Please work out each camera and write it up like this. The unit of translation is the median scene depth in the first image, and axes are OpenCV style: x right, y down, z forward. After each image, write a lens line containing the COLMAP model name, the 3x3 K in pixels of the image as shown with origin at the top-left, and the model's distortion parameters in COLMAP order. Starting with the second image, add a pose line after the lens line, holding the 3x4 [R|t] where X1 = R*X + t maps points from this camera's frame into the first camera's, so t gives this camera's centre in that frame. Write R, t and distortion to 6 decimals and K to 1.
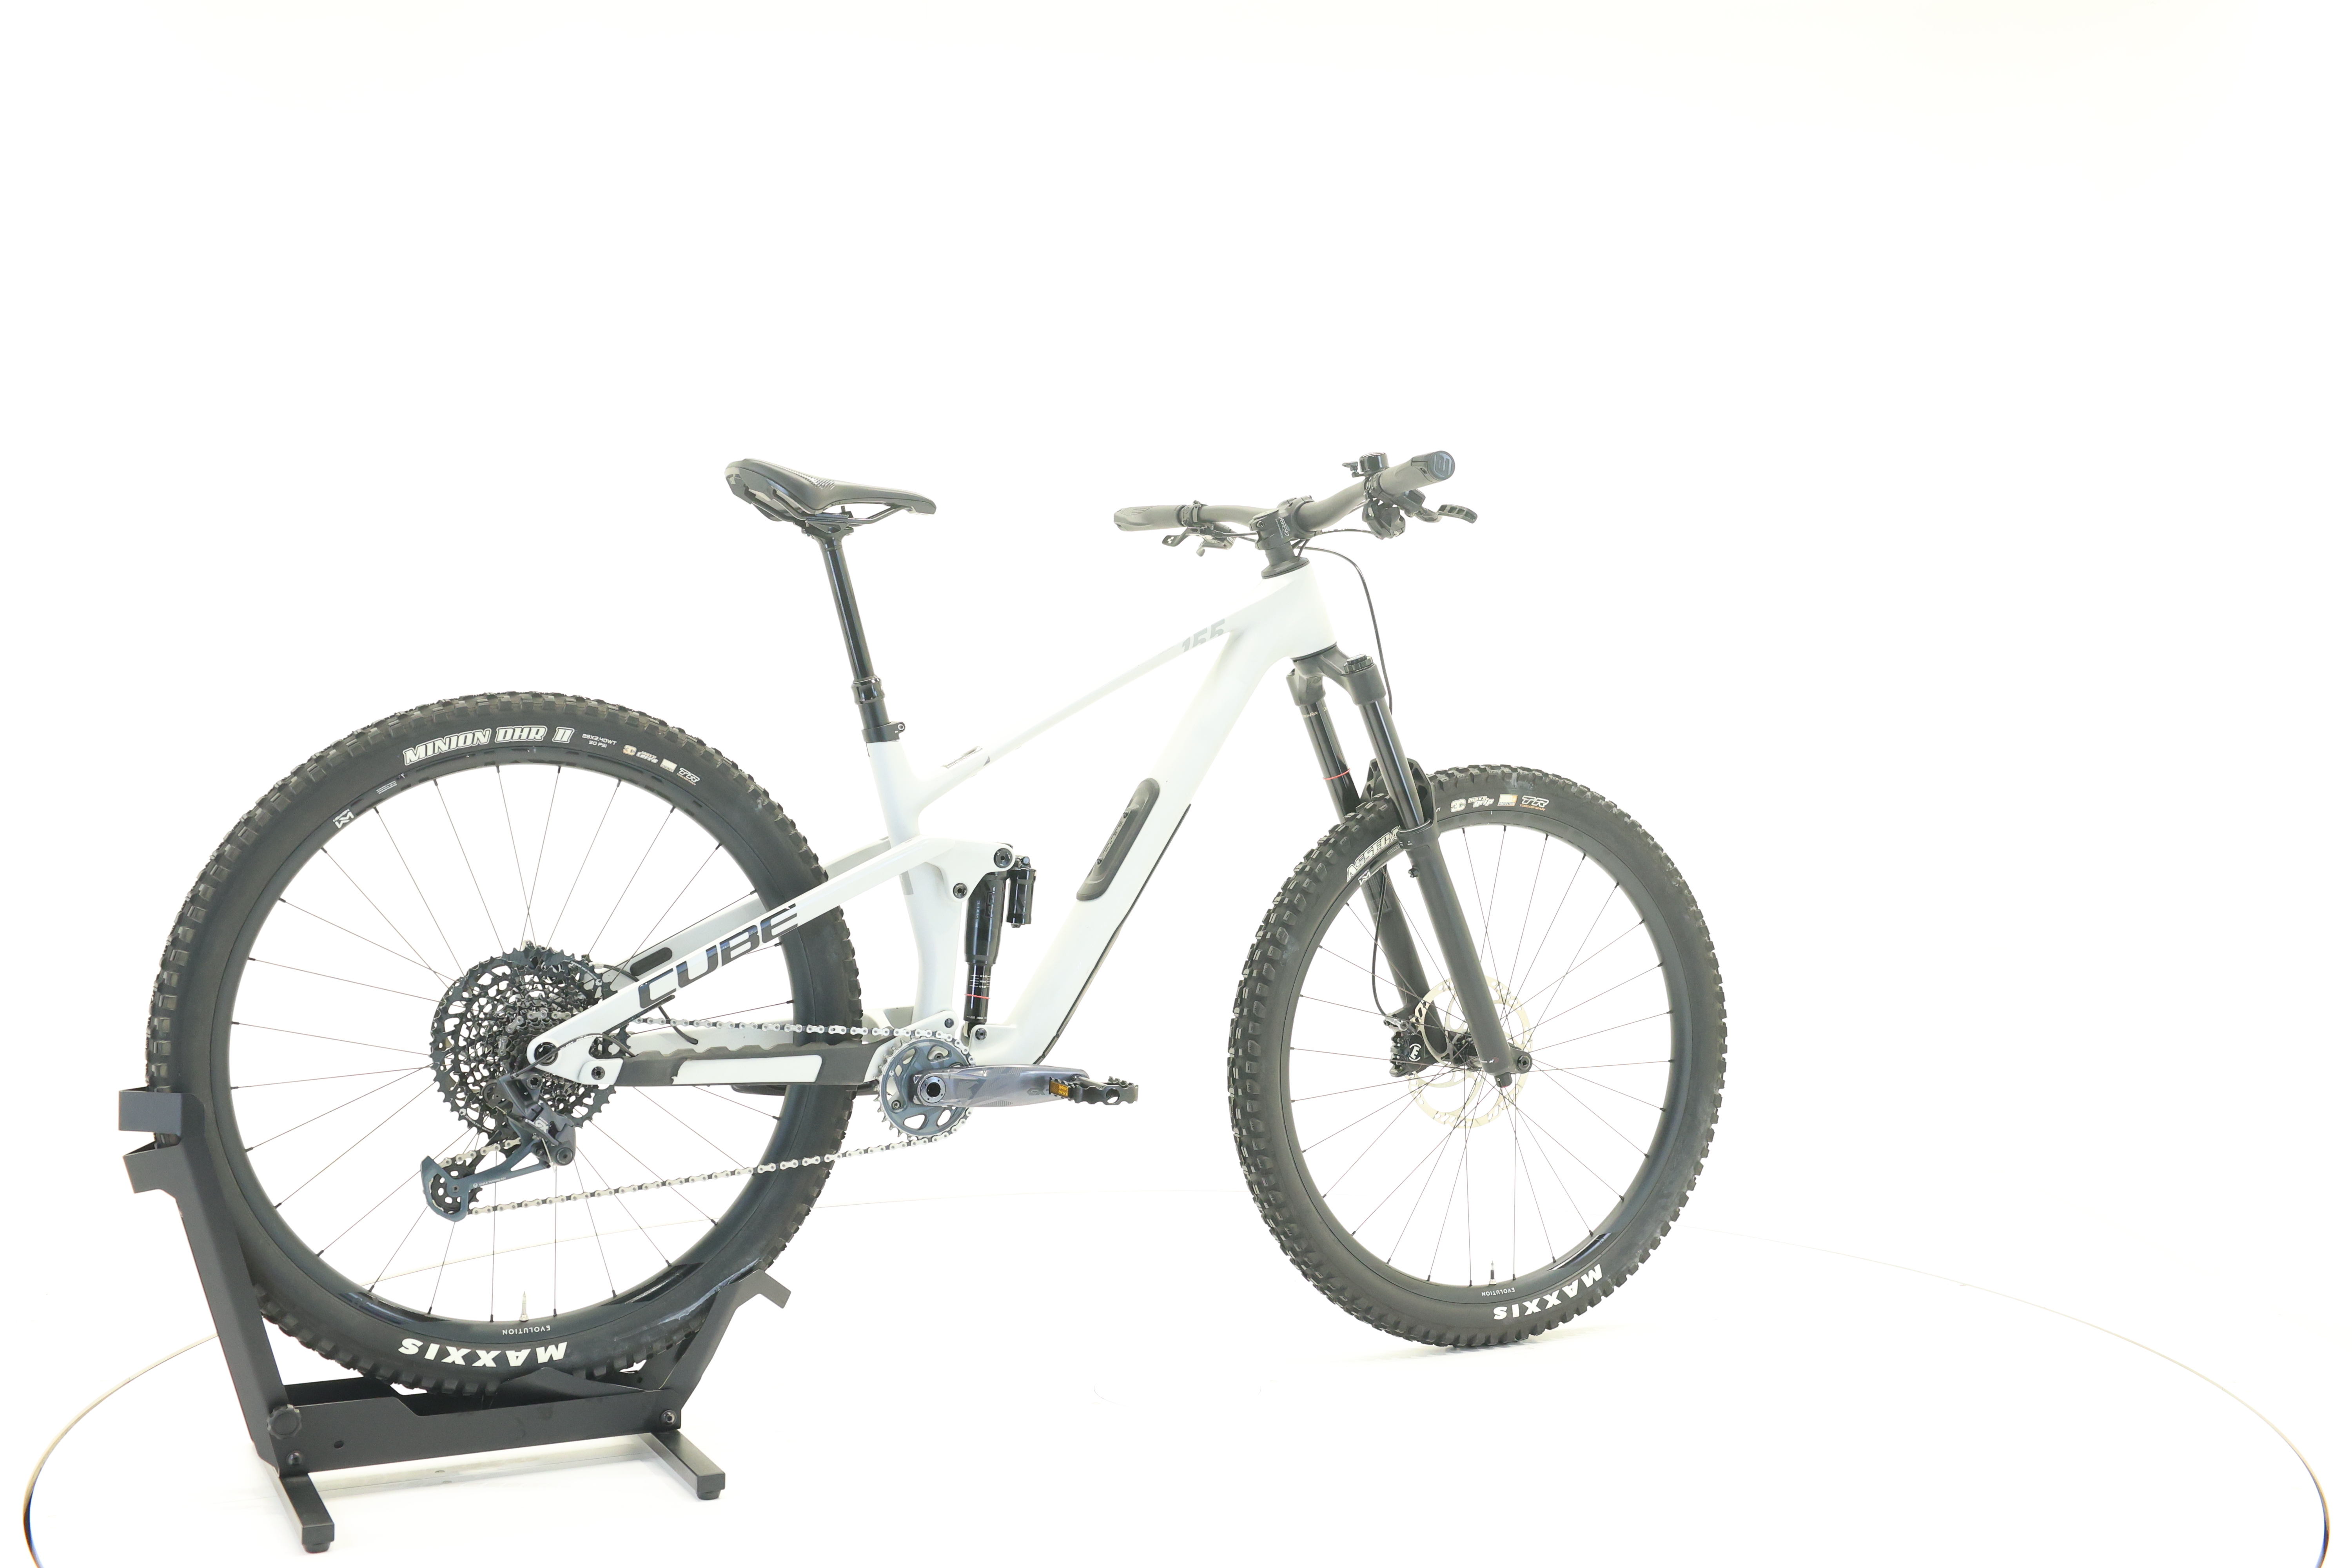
lens RADIAL K [[2492.1, 0, 1194.0], [0, 2492.1, 788.8], [0, 0, 1]] dist [0.000552, 0.000000]
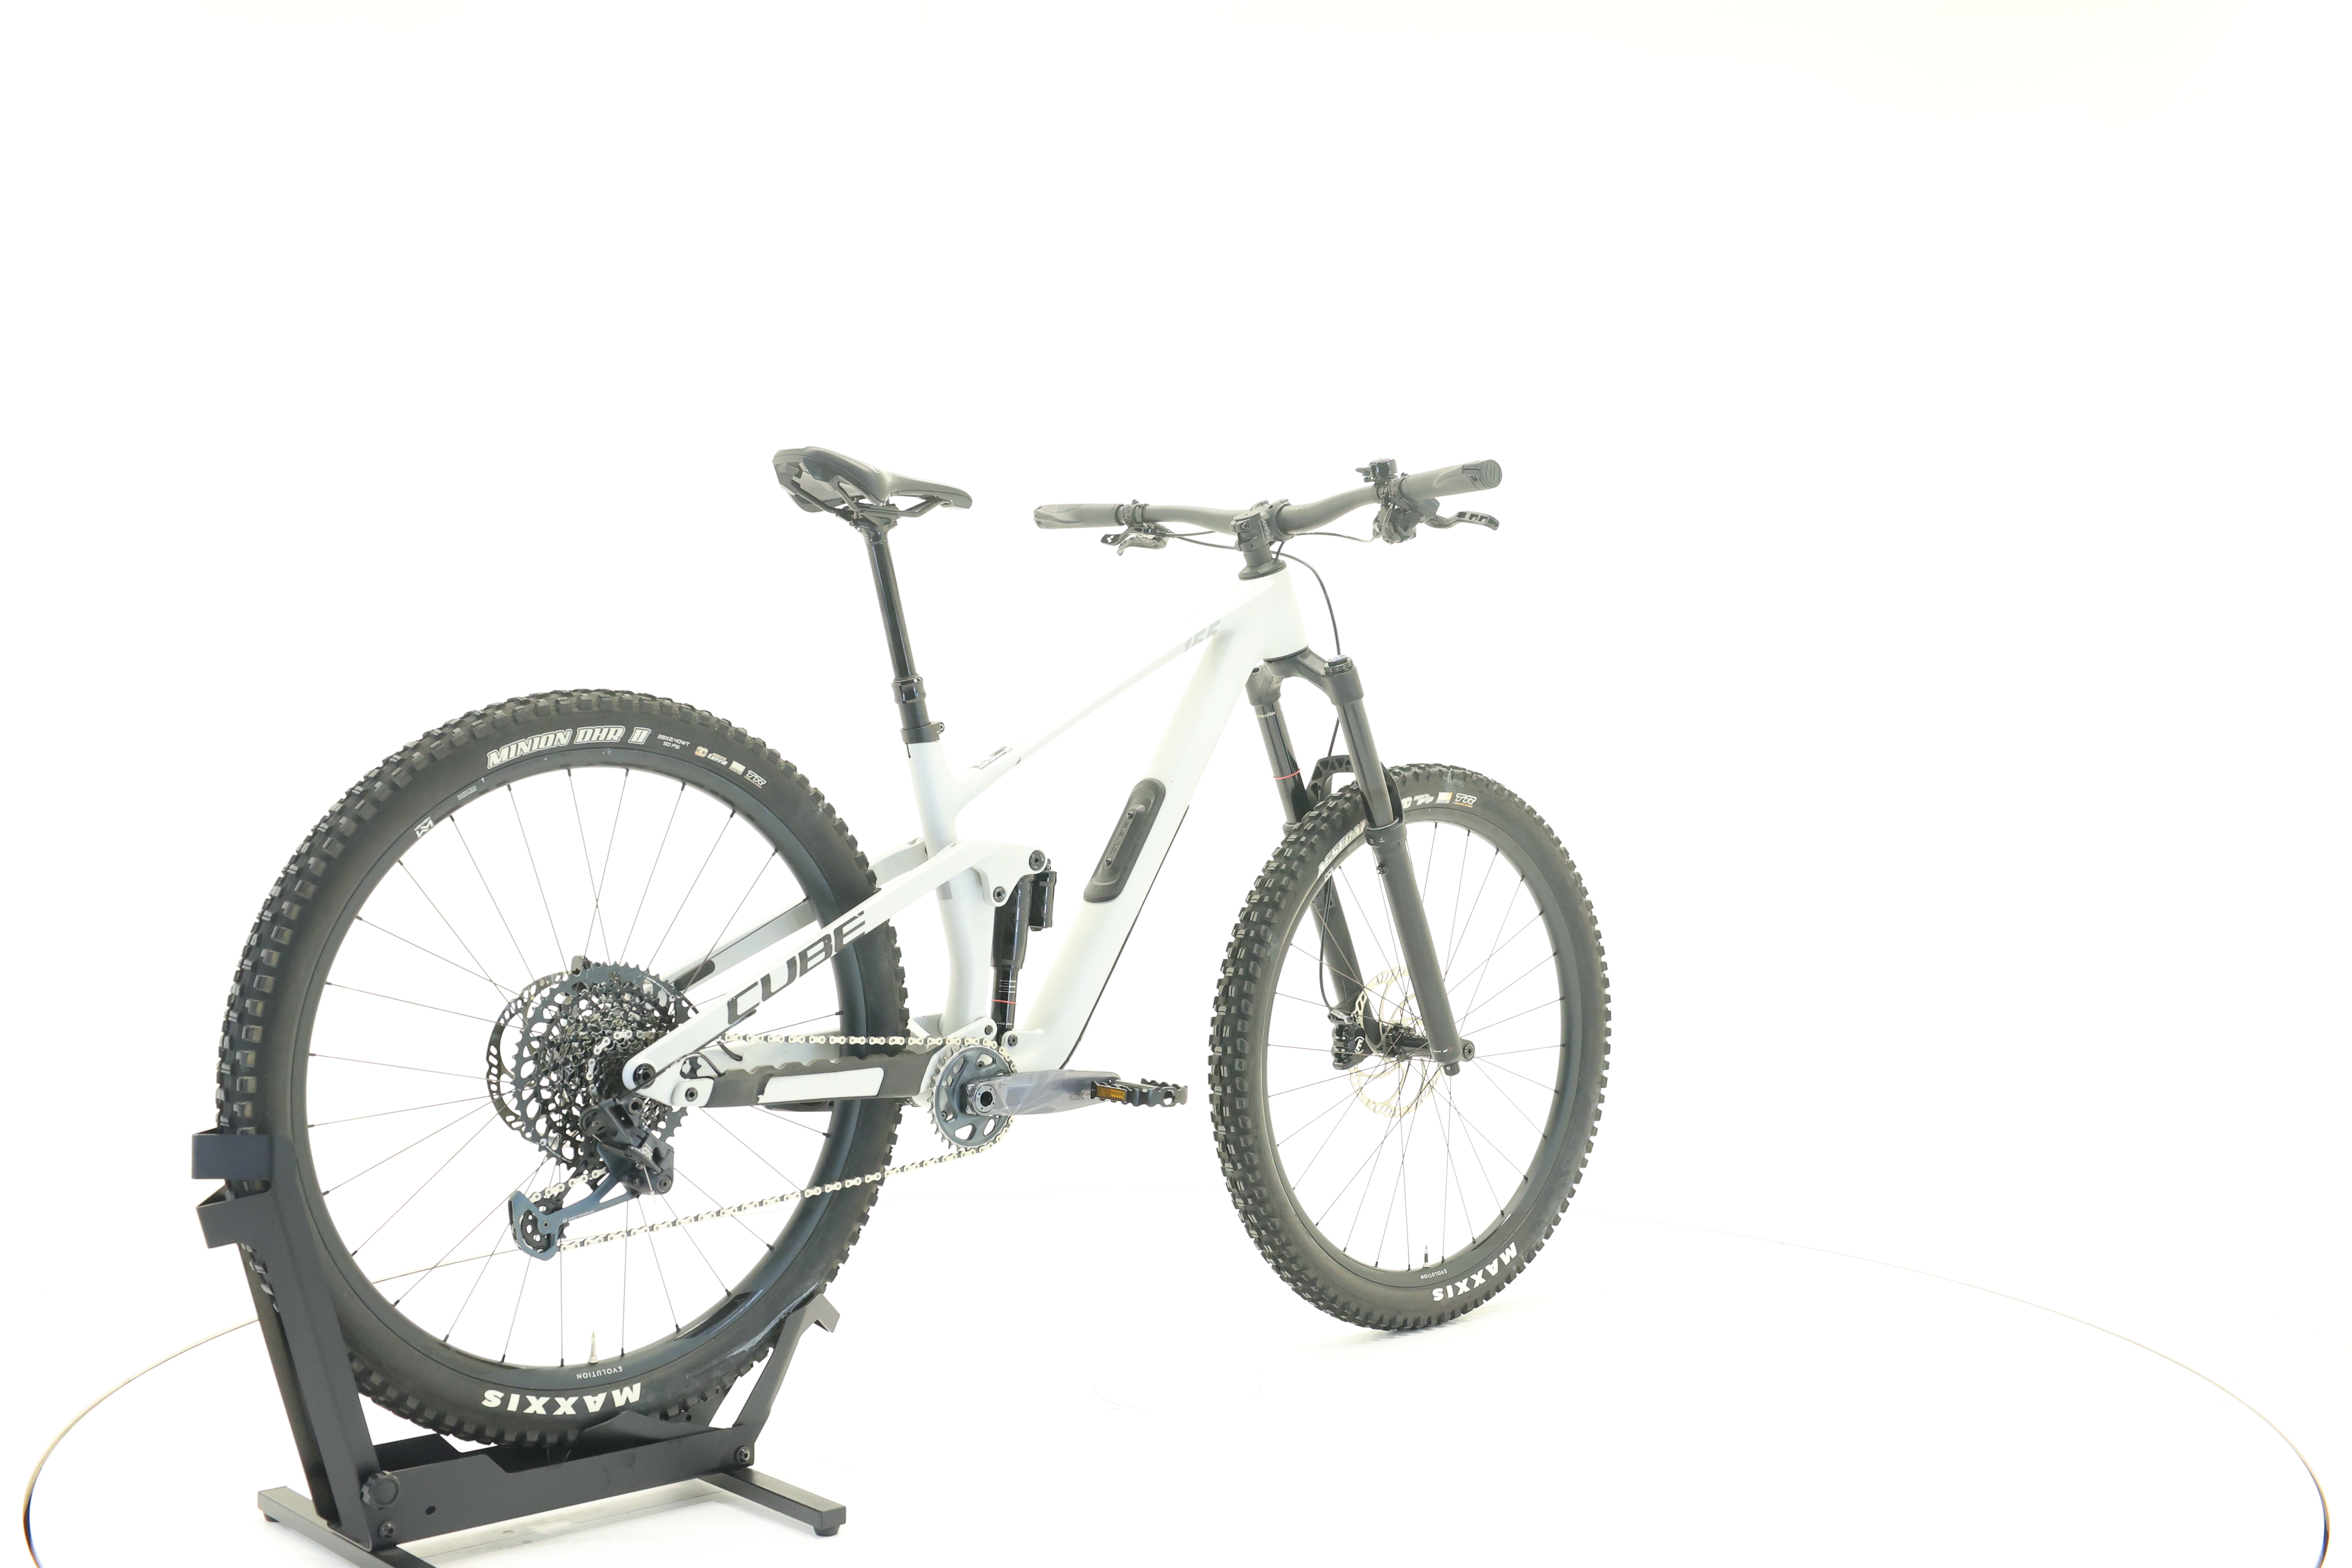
lens RADIAL K [[2492.1, 0, 1197.0], [0, 2492.1, 788.4], [0, 0, 1]] dist [0.000552, 0.000000]
pose [[0.962918, -0.006477, 0.269717, -0.287764], [0.006315, 0.999979, 0.001470, -0.001689], [-0.269720, 0.000287, 0.962939, 0.037733]]
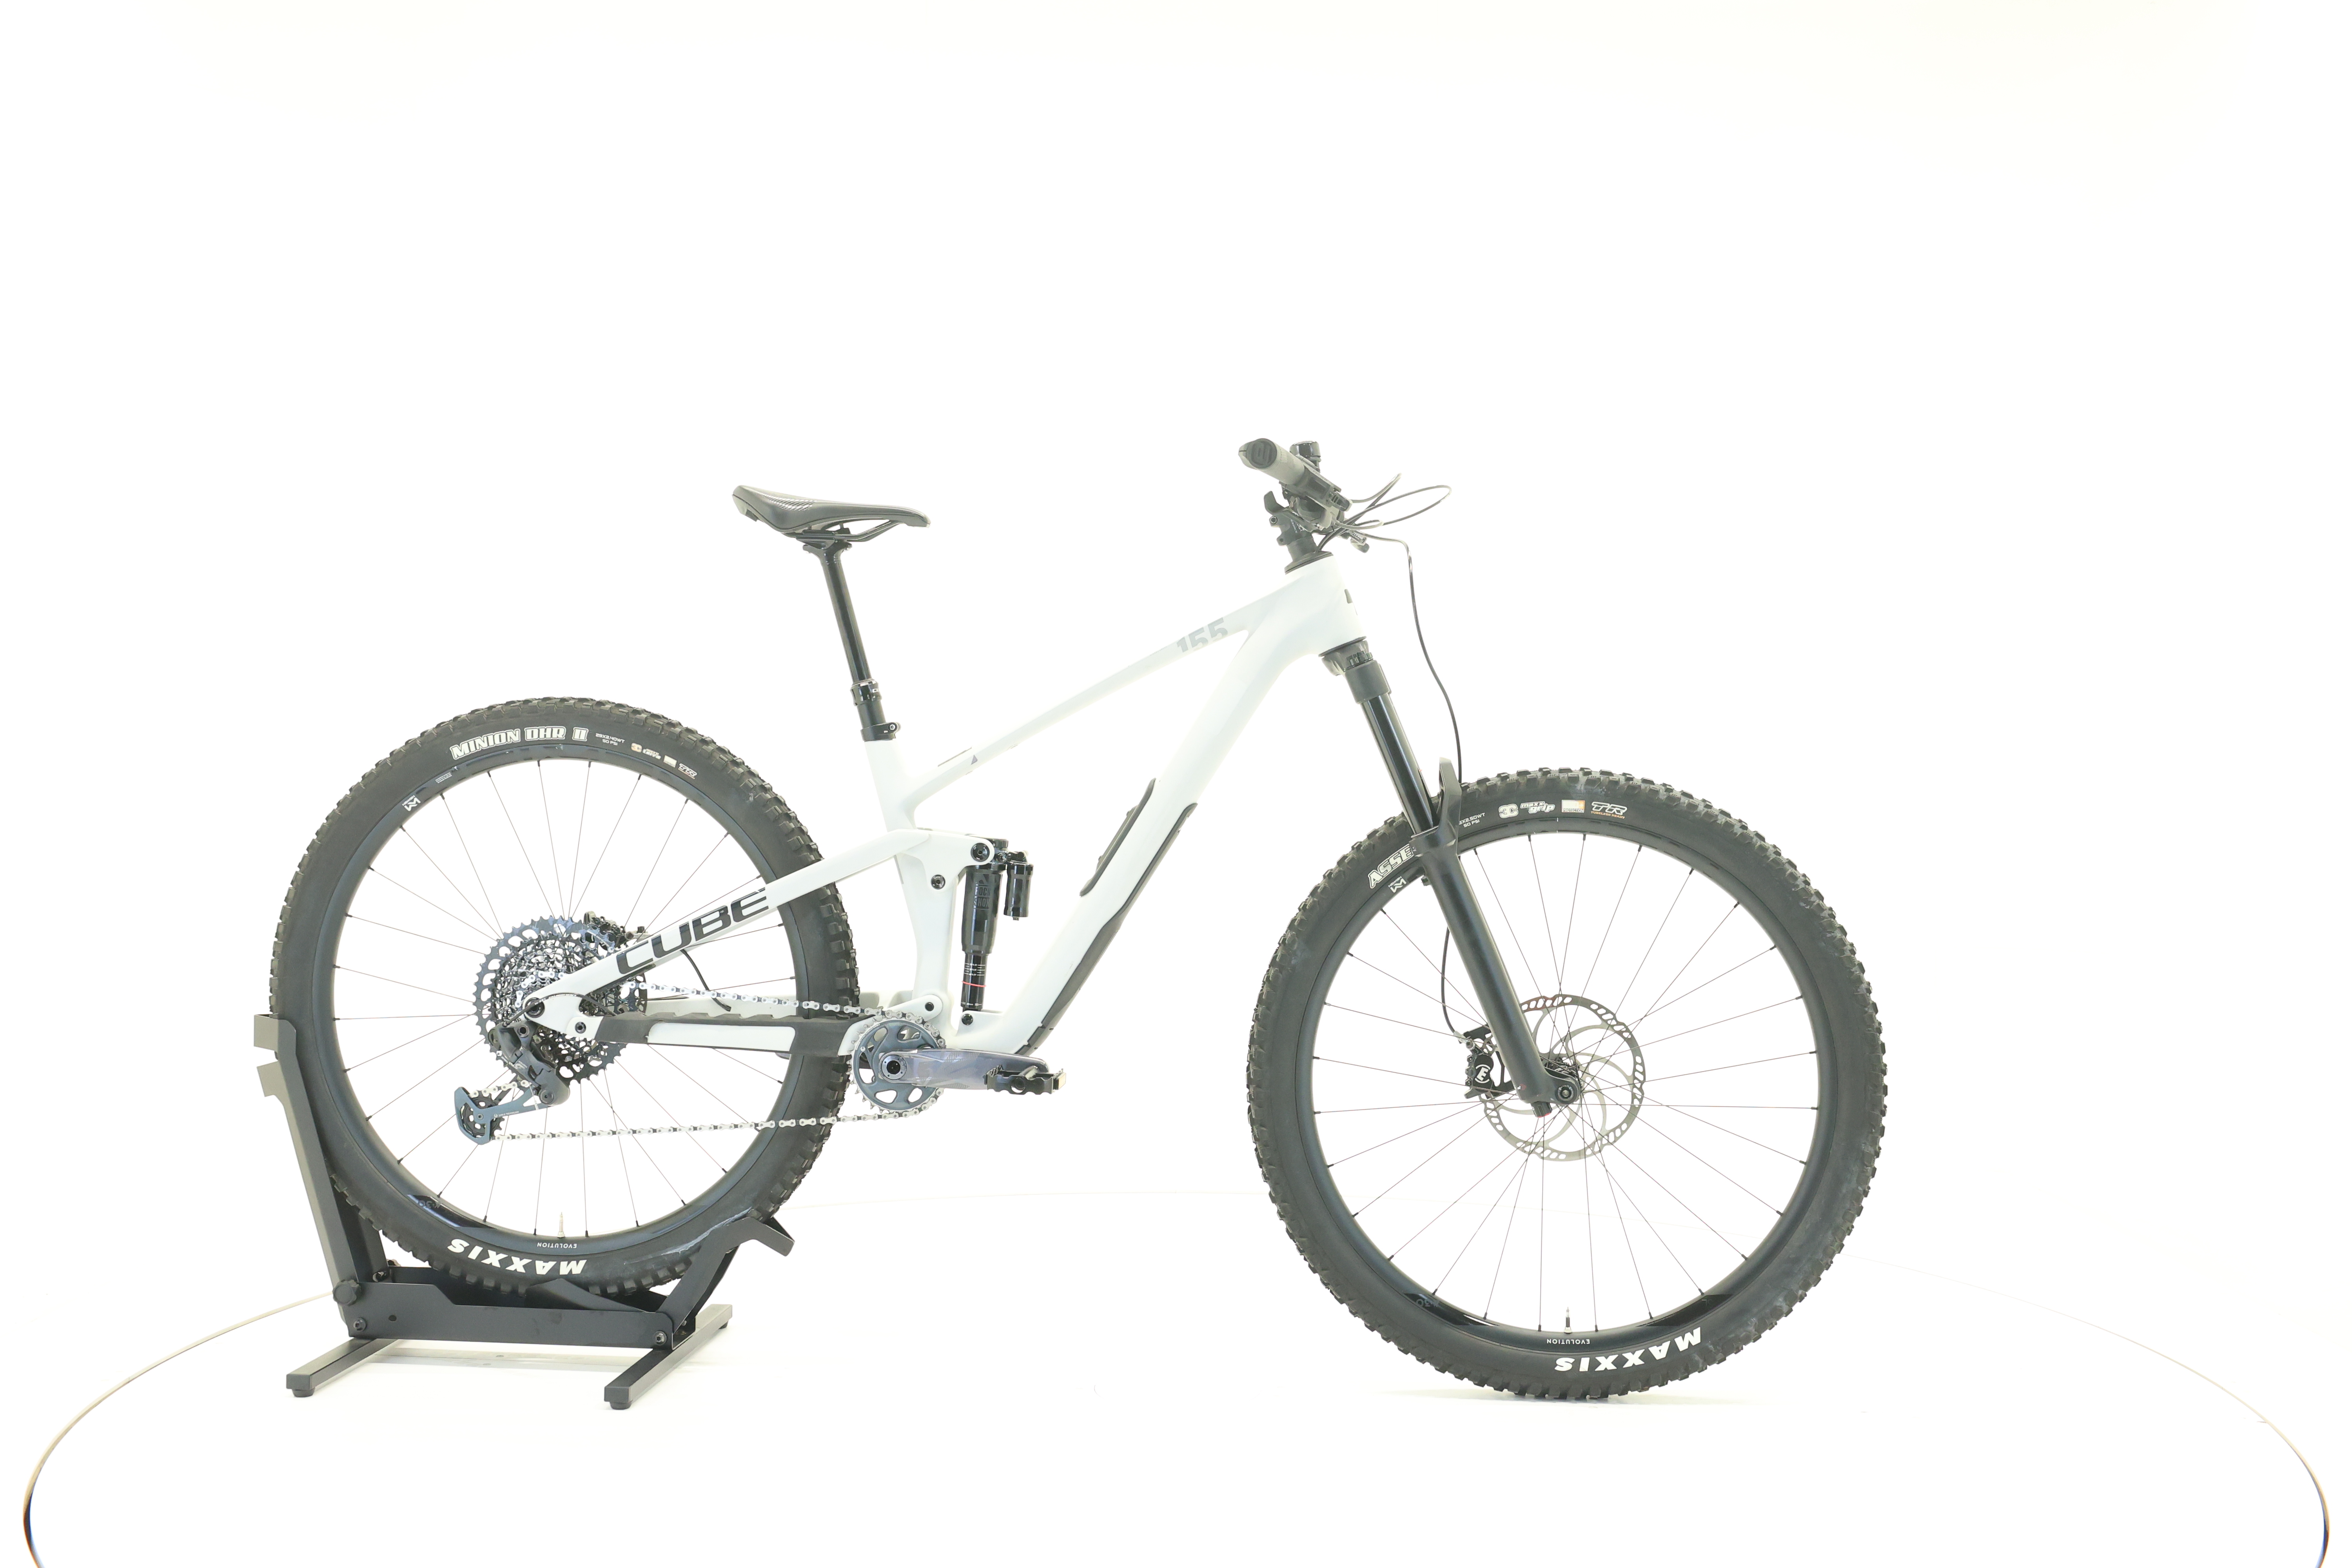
lens RADIAL K [[2492.1, 0, 1181.0], [0, 2492.1, 786.1], [0, 0, 1]] dist [0.000552, 0.000000]
pose [[0.835614, 0.011122, -0.549204, 0.582655], [-0.012931, 0.999916, 0.000576, -0.001729], [0.549165, 0.006621, 0.835688, 0.176106]]
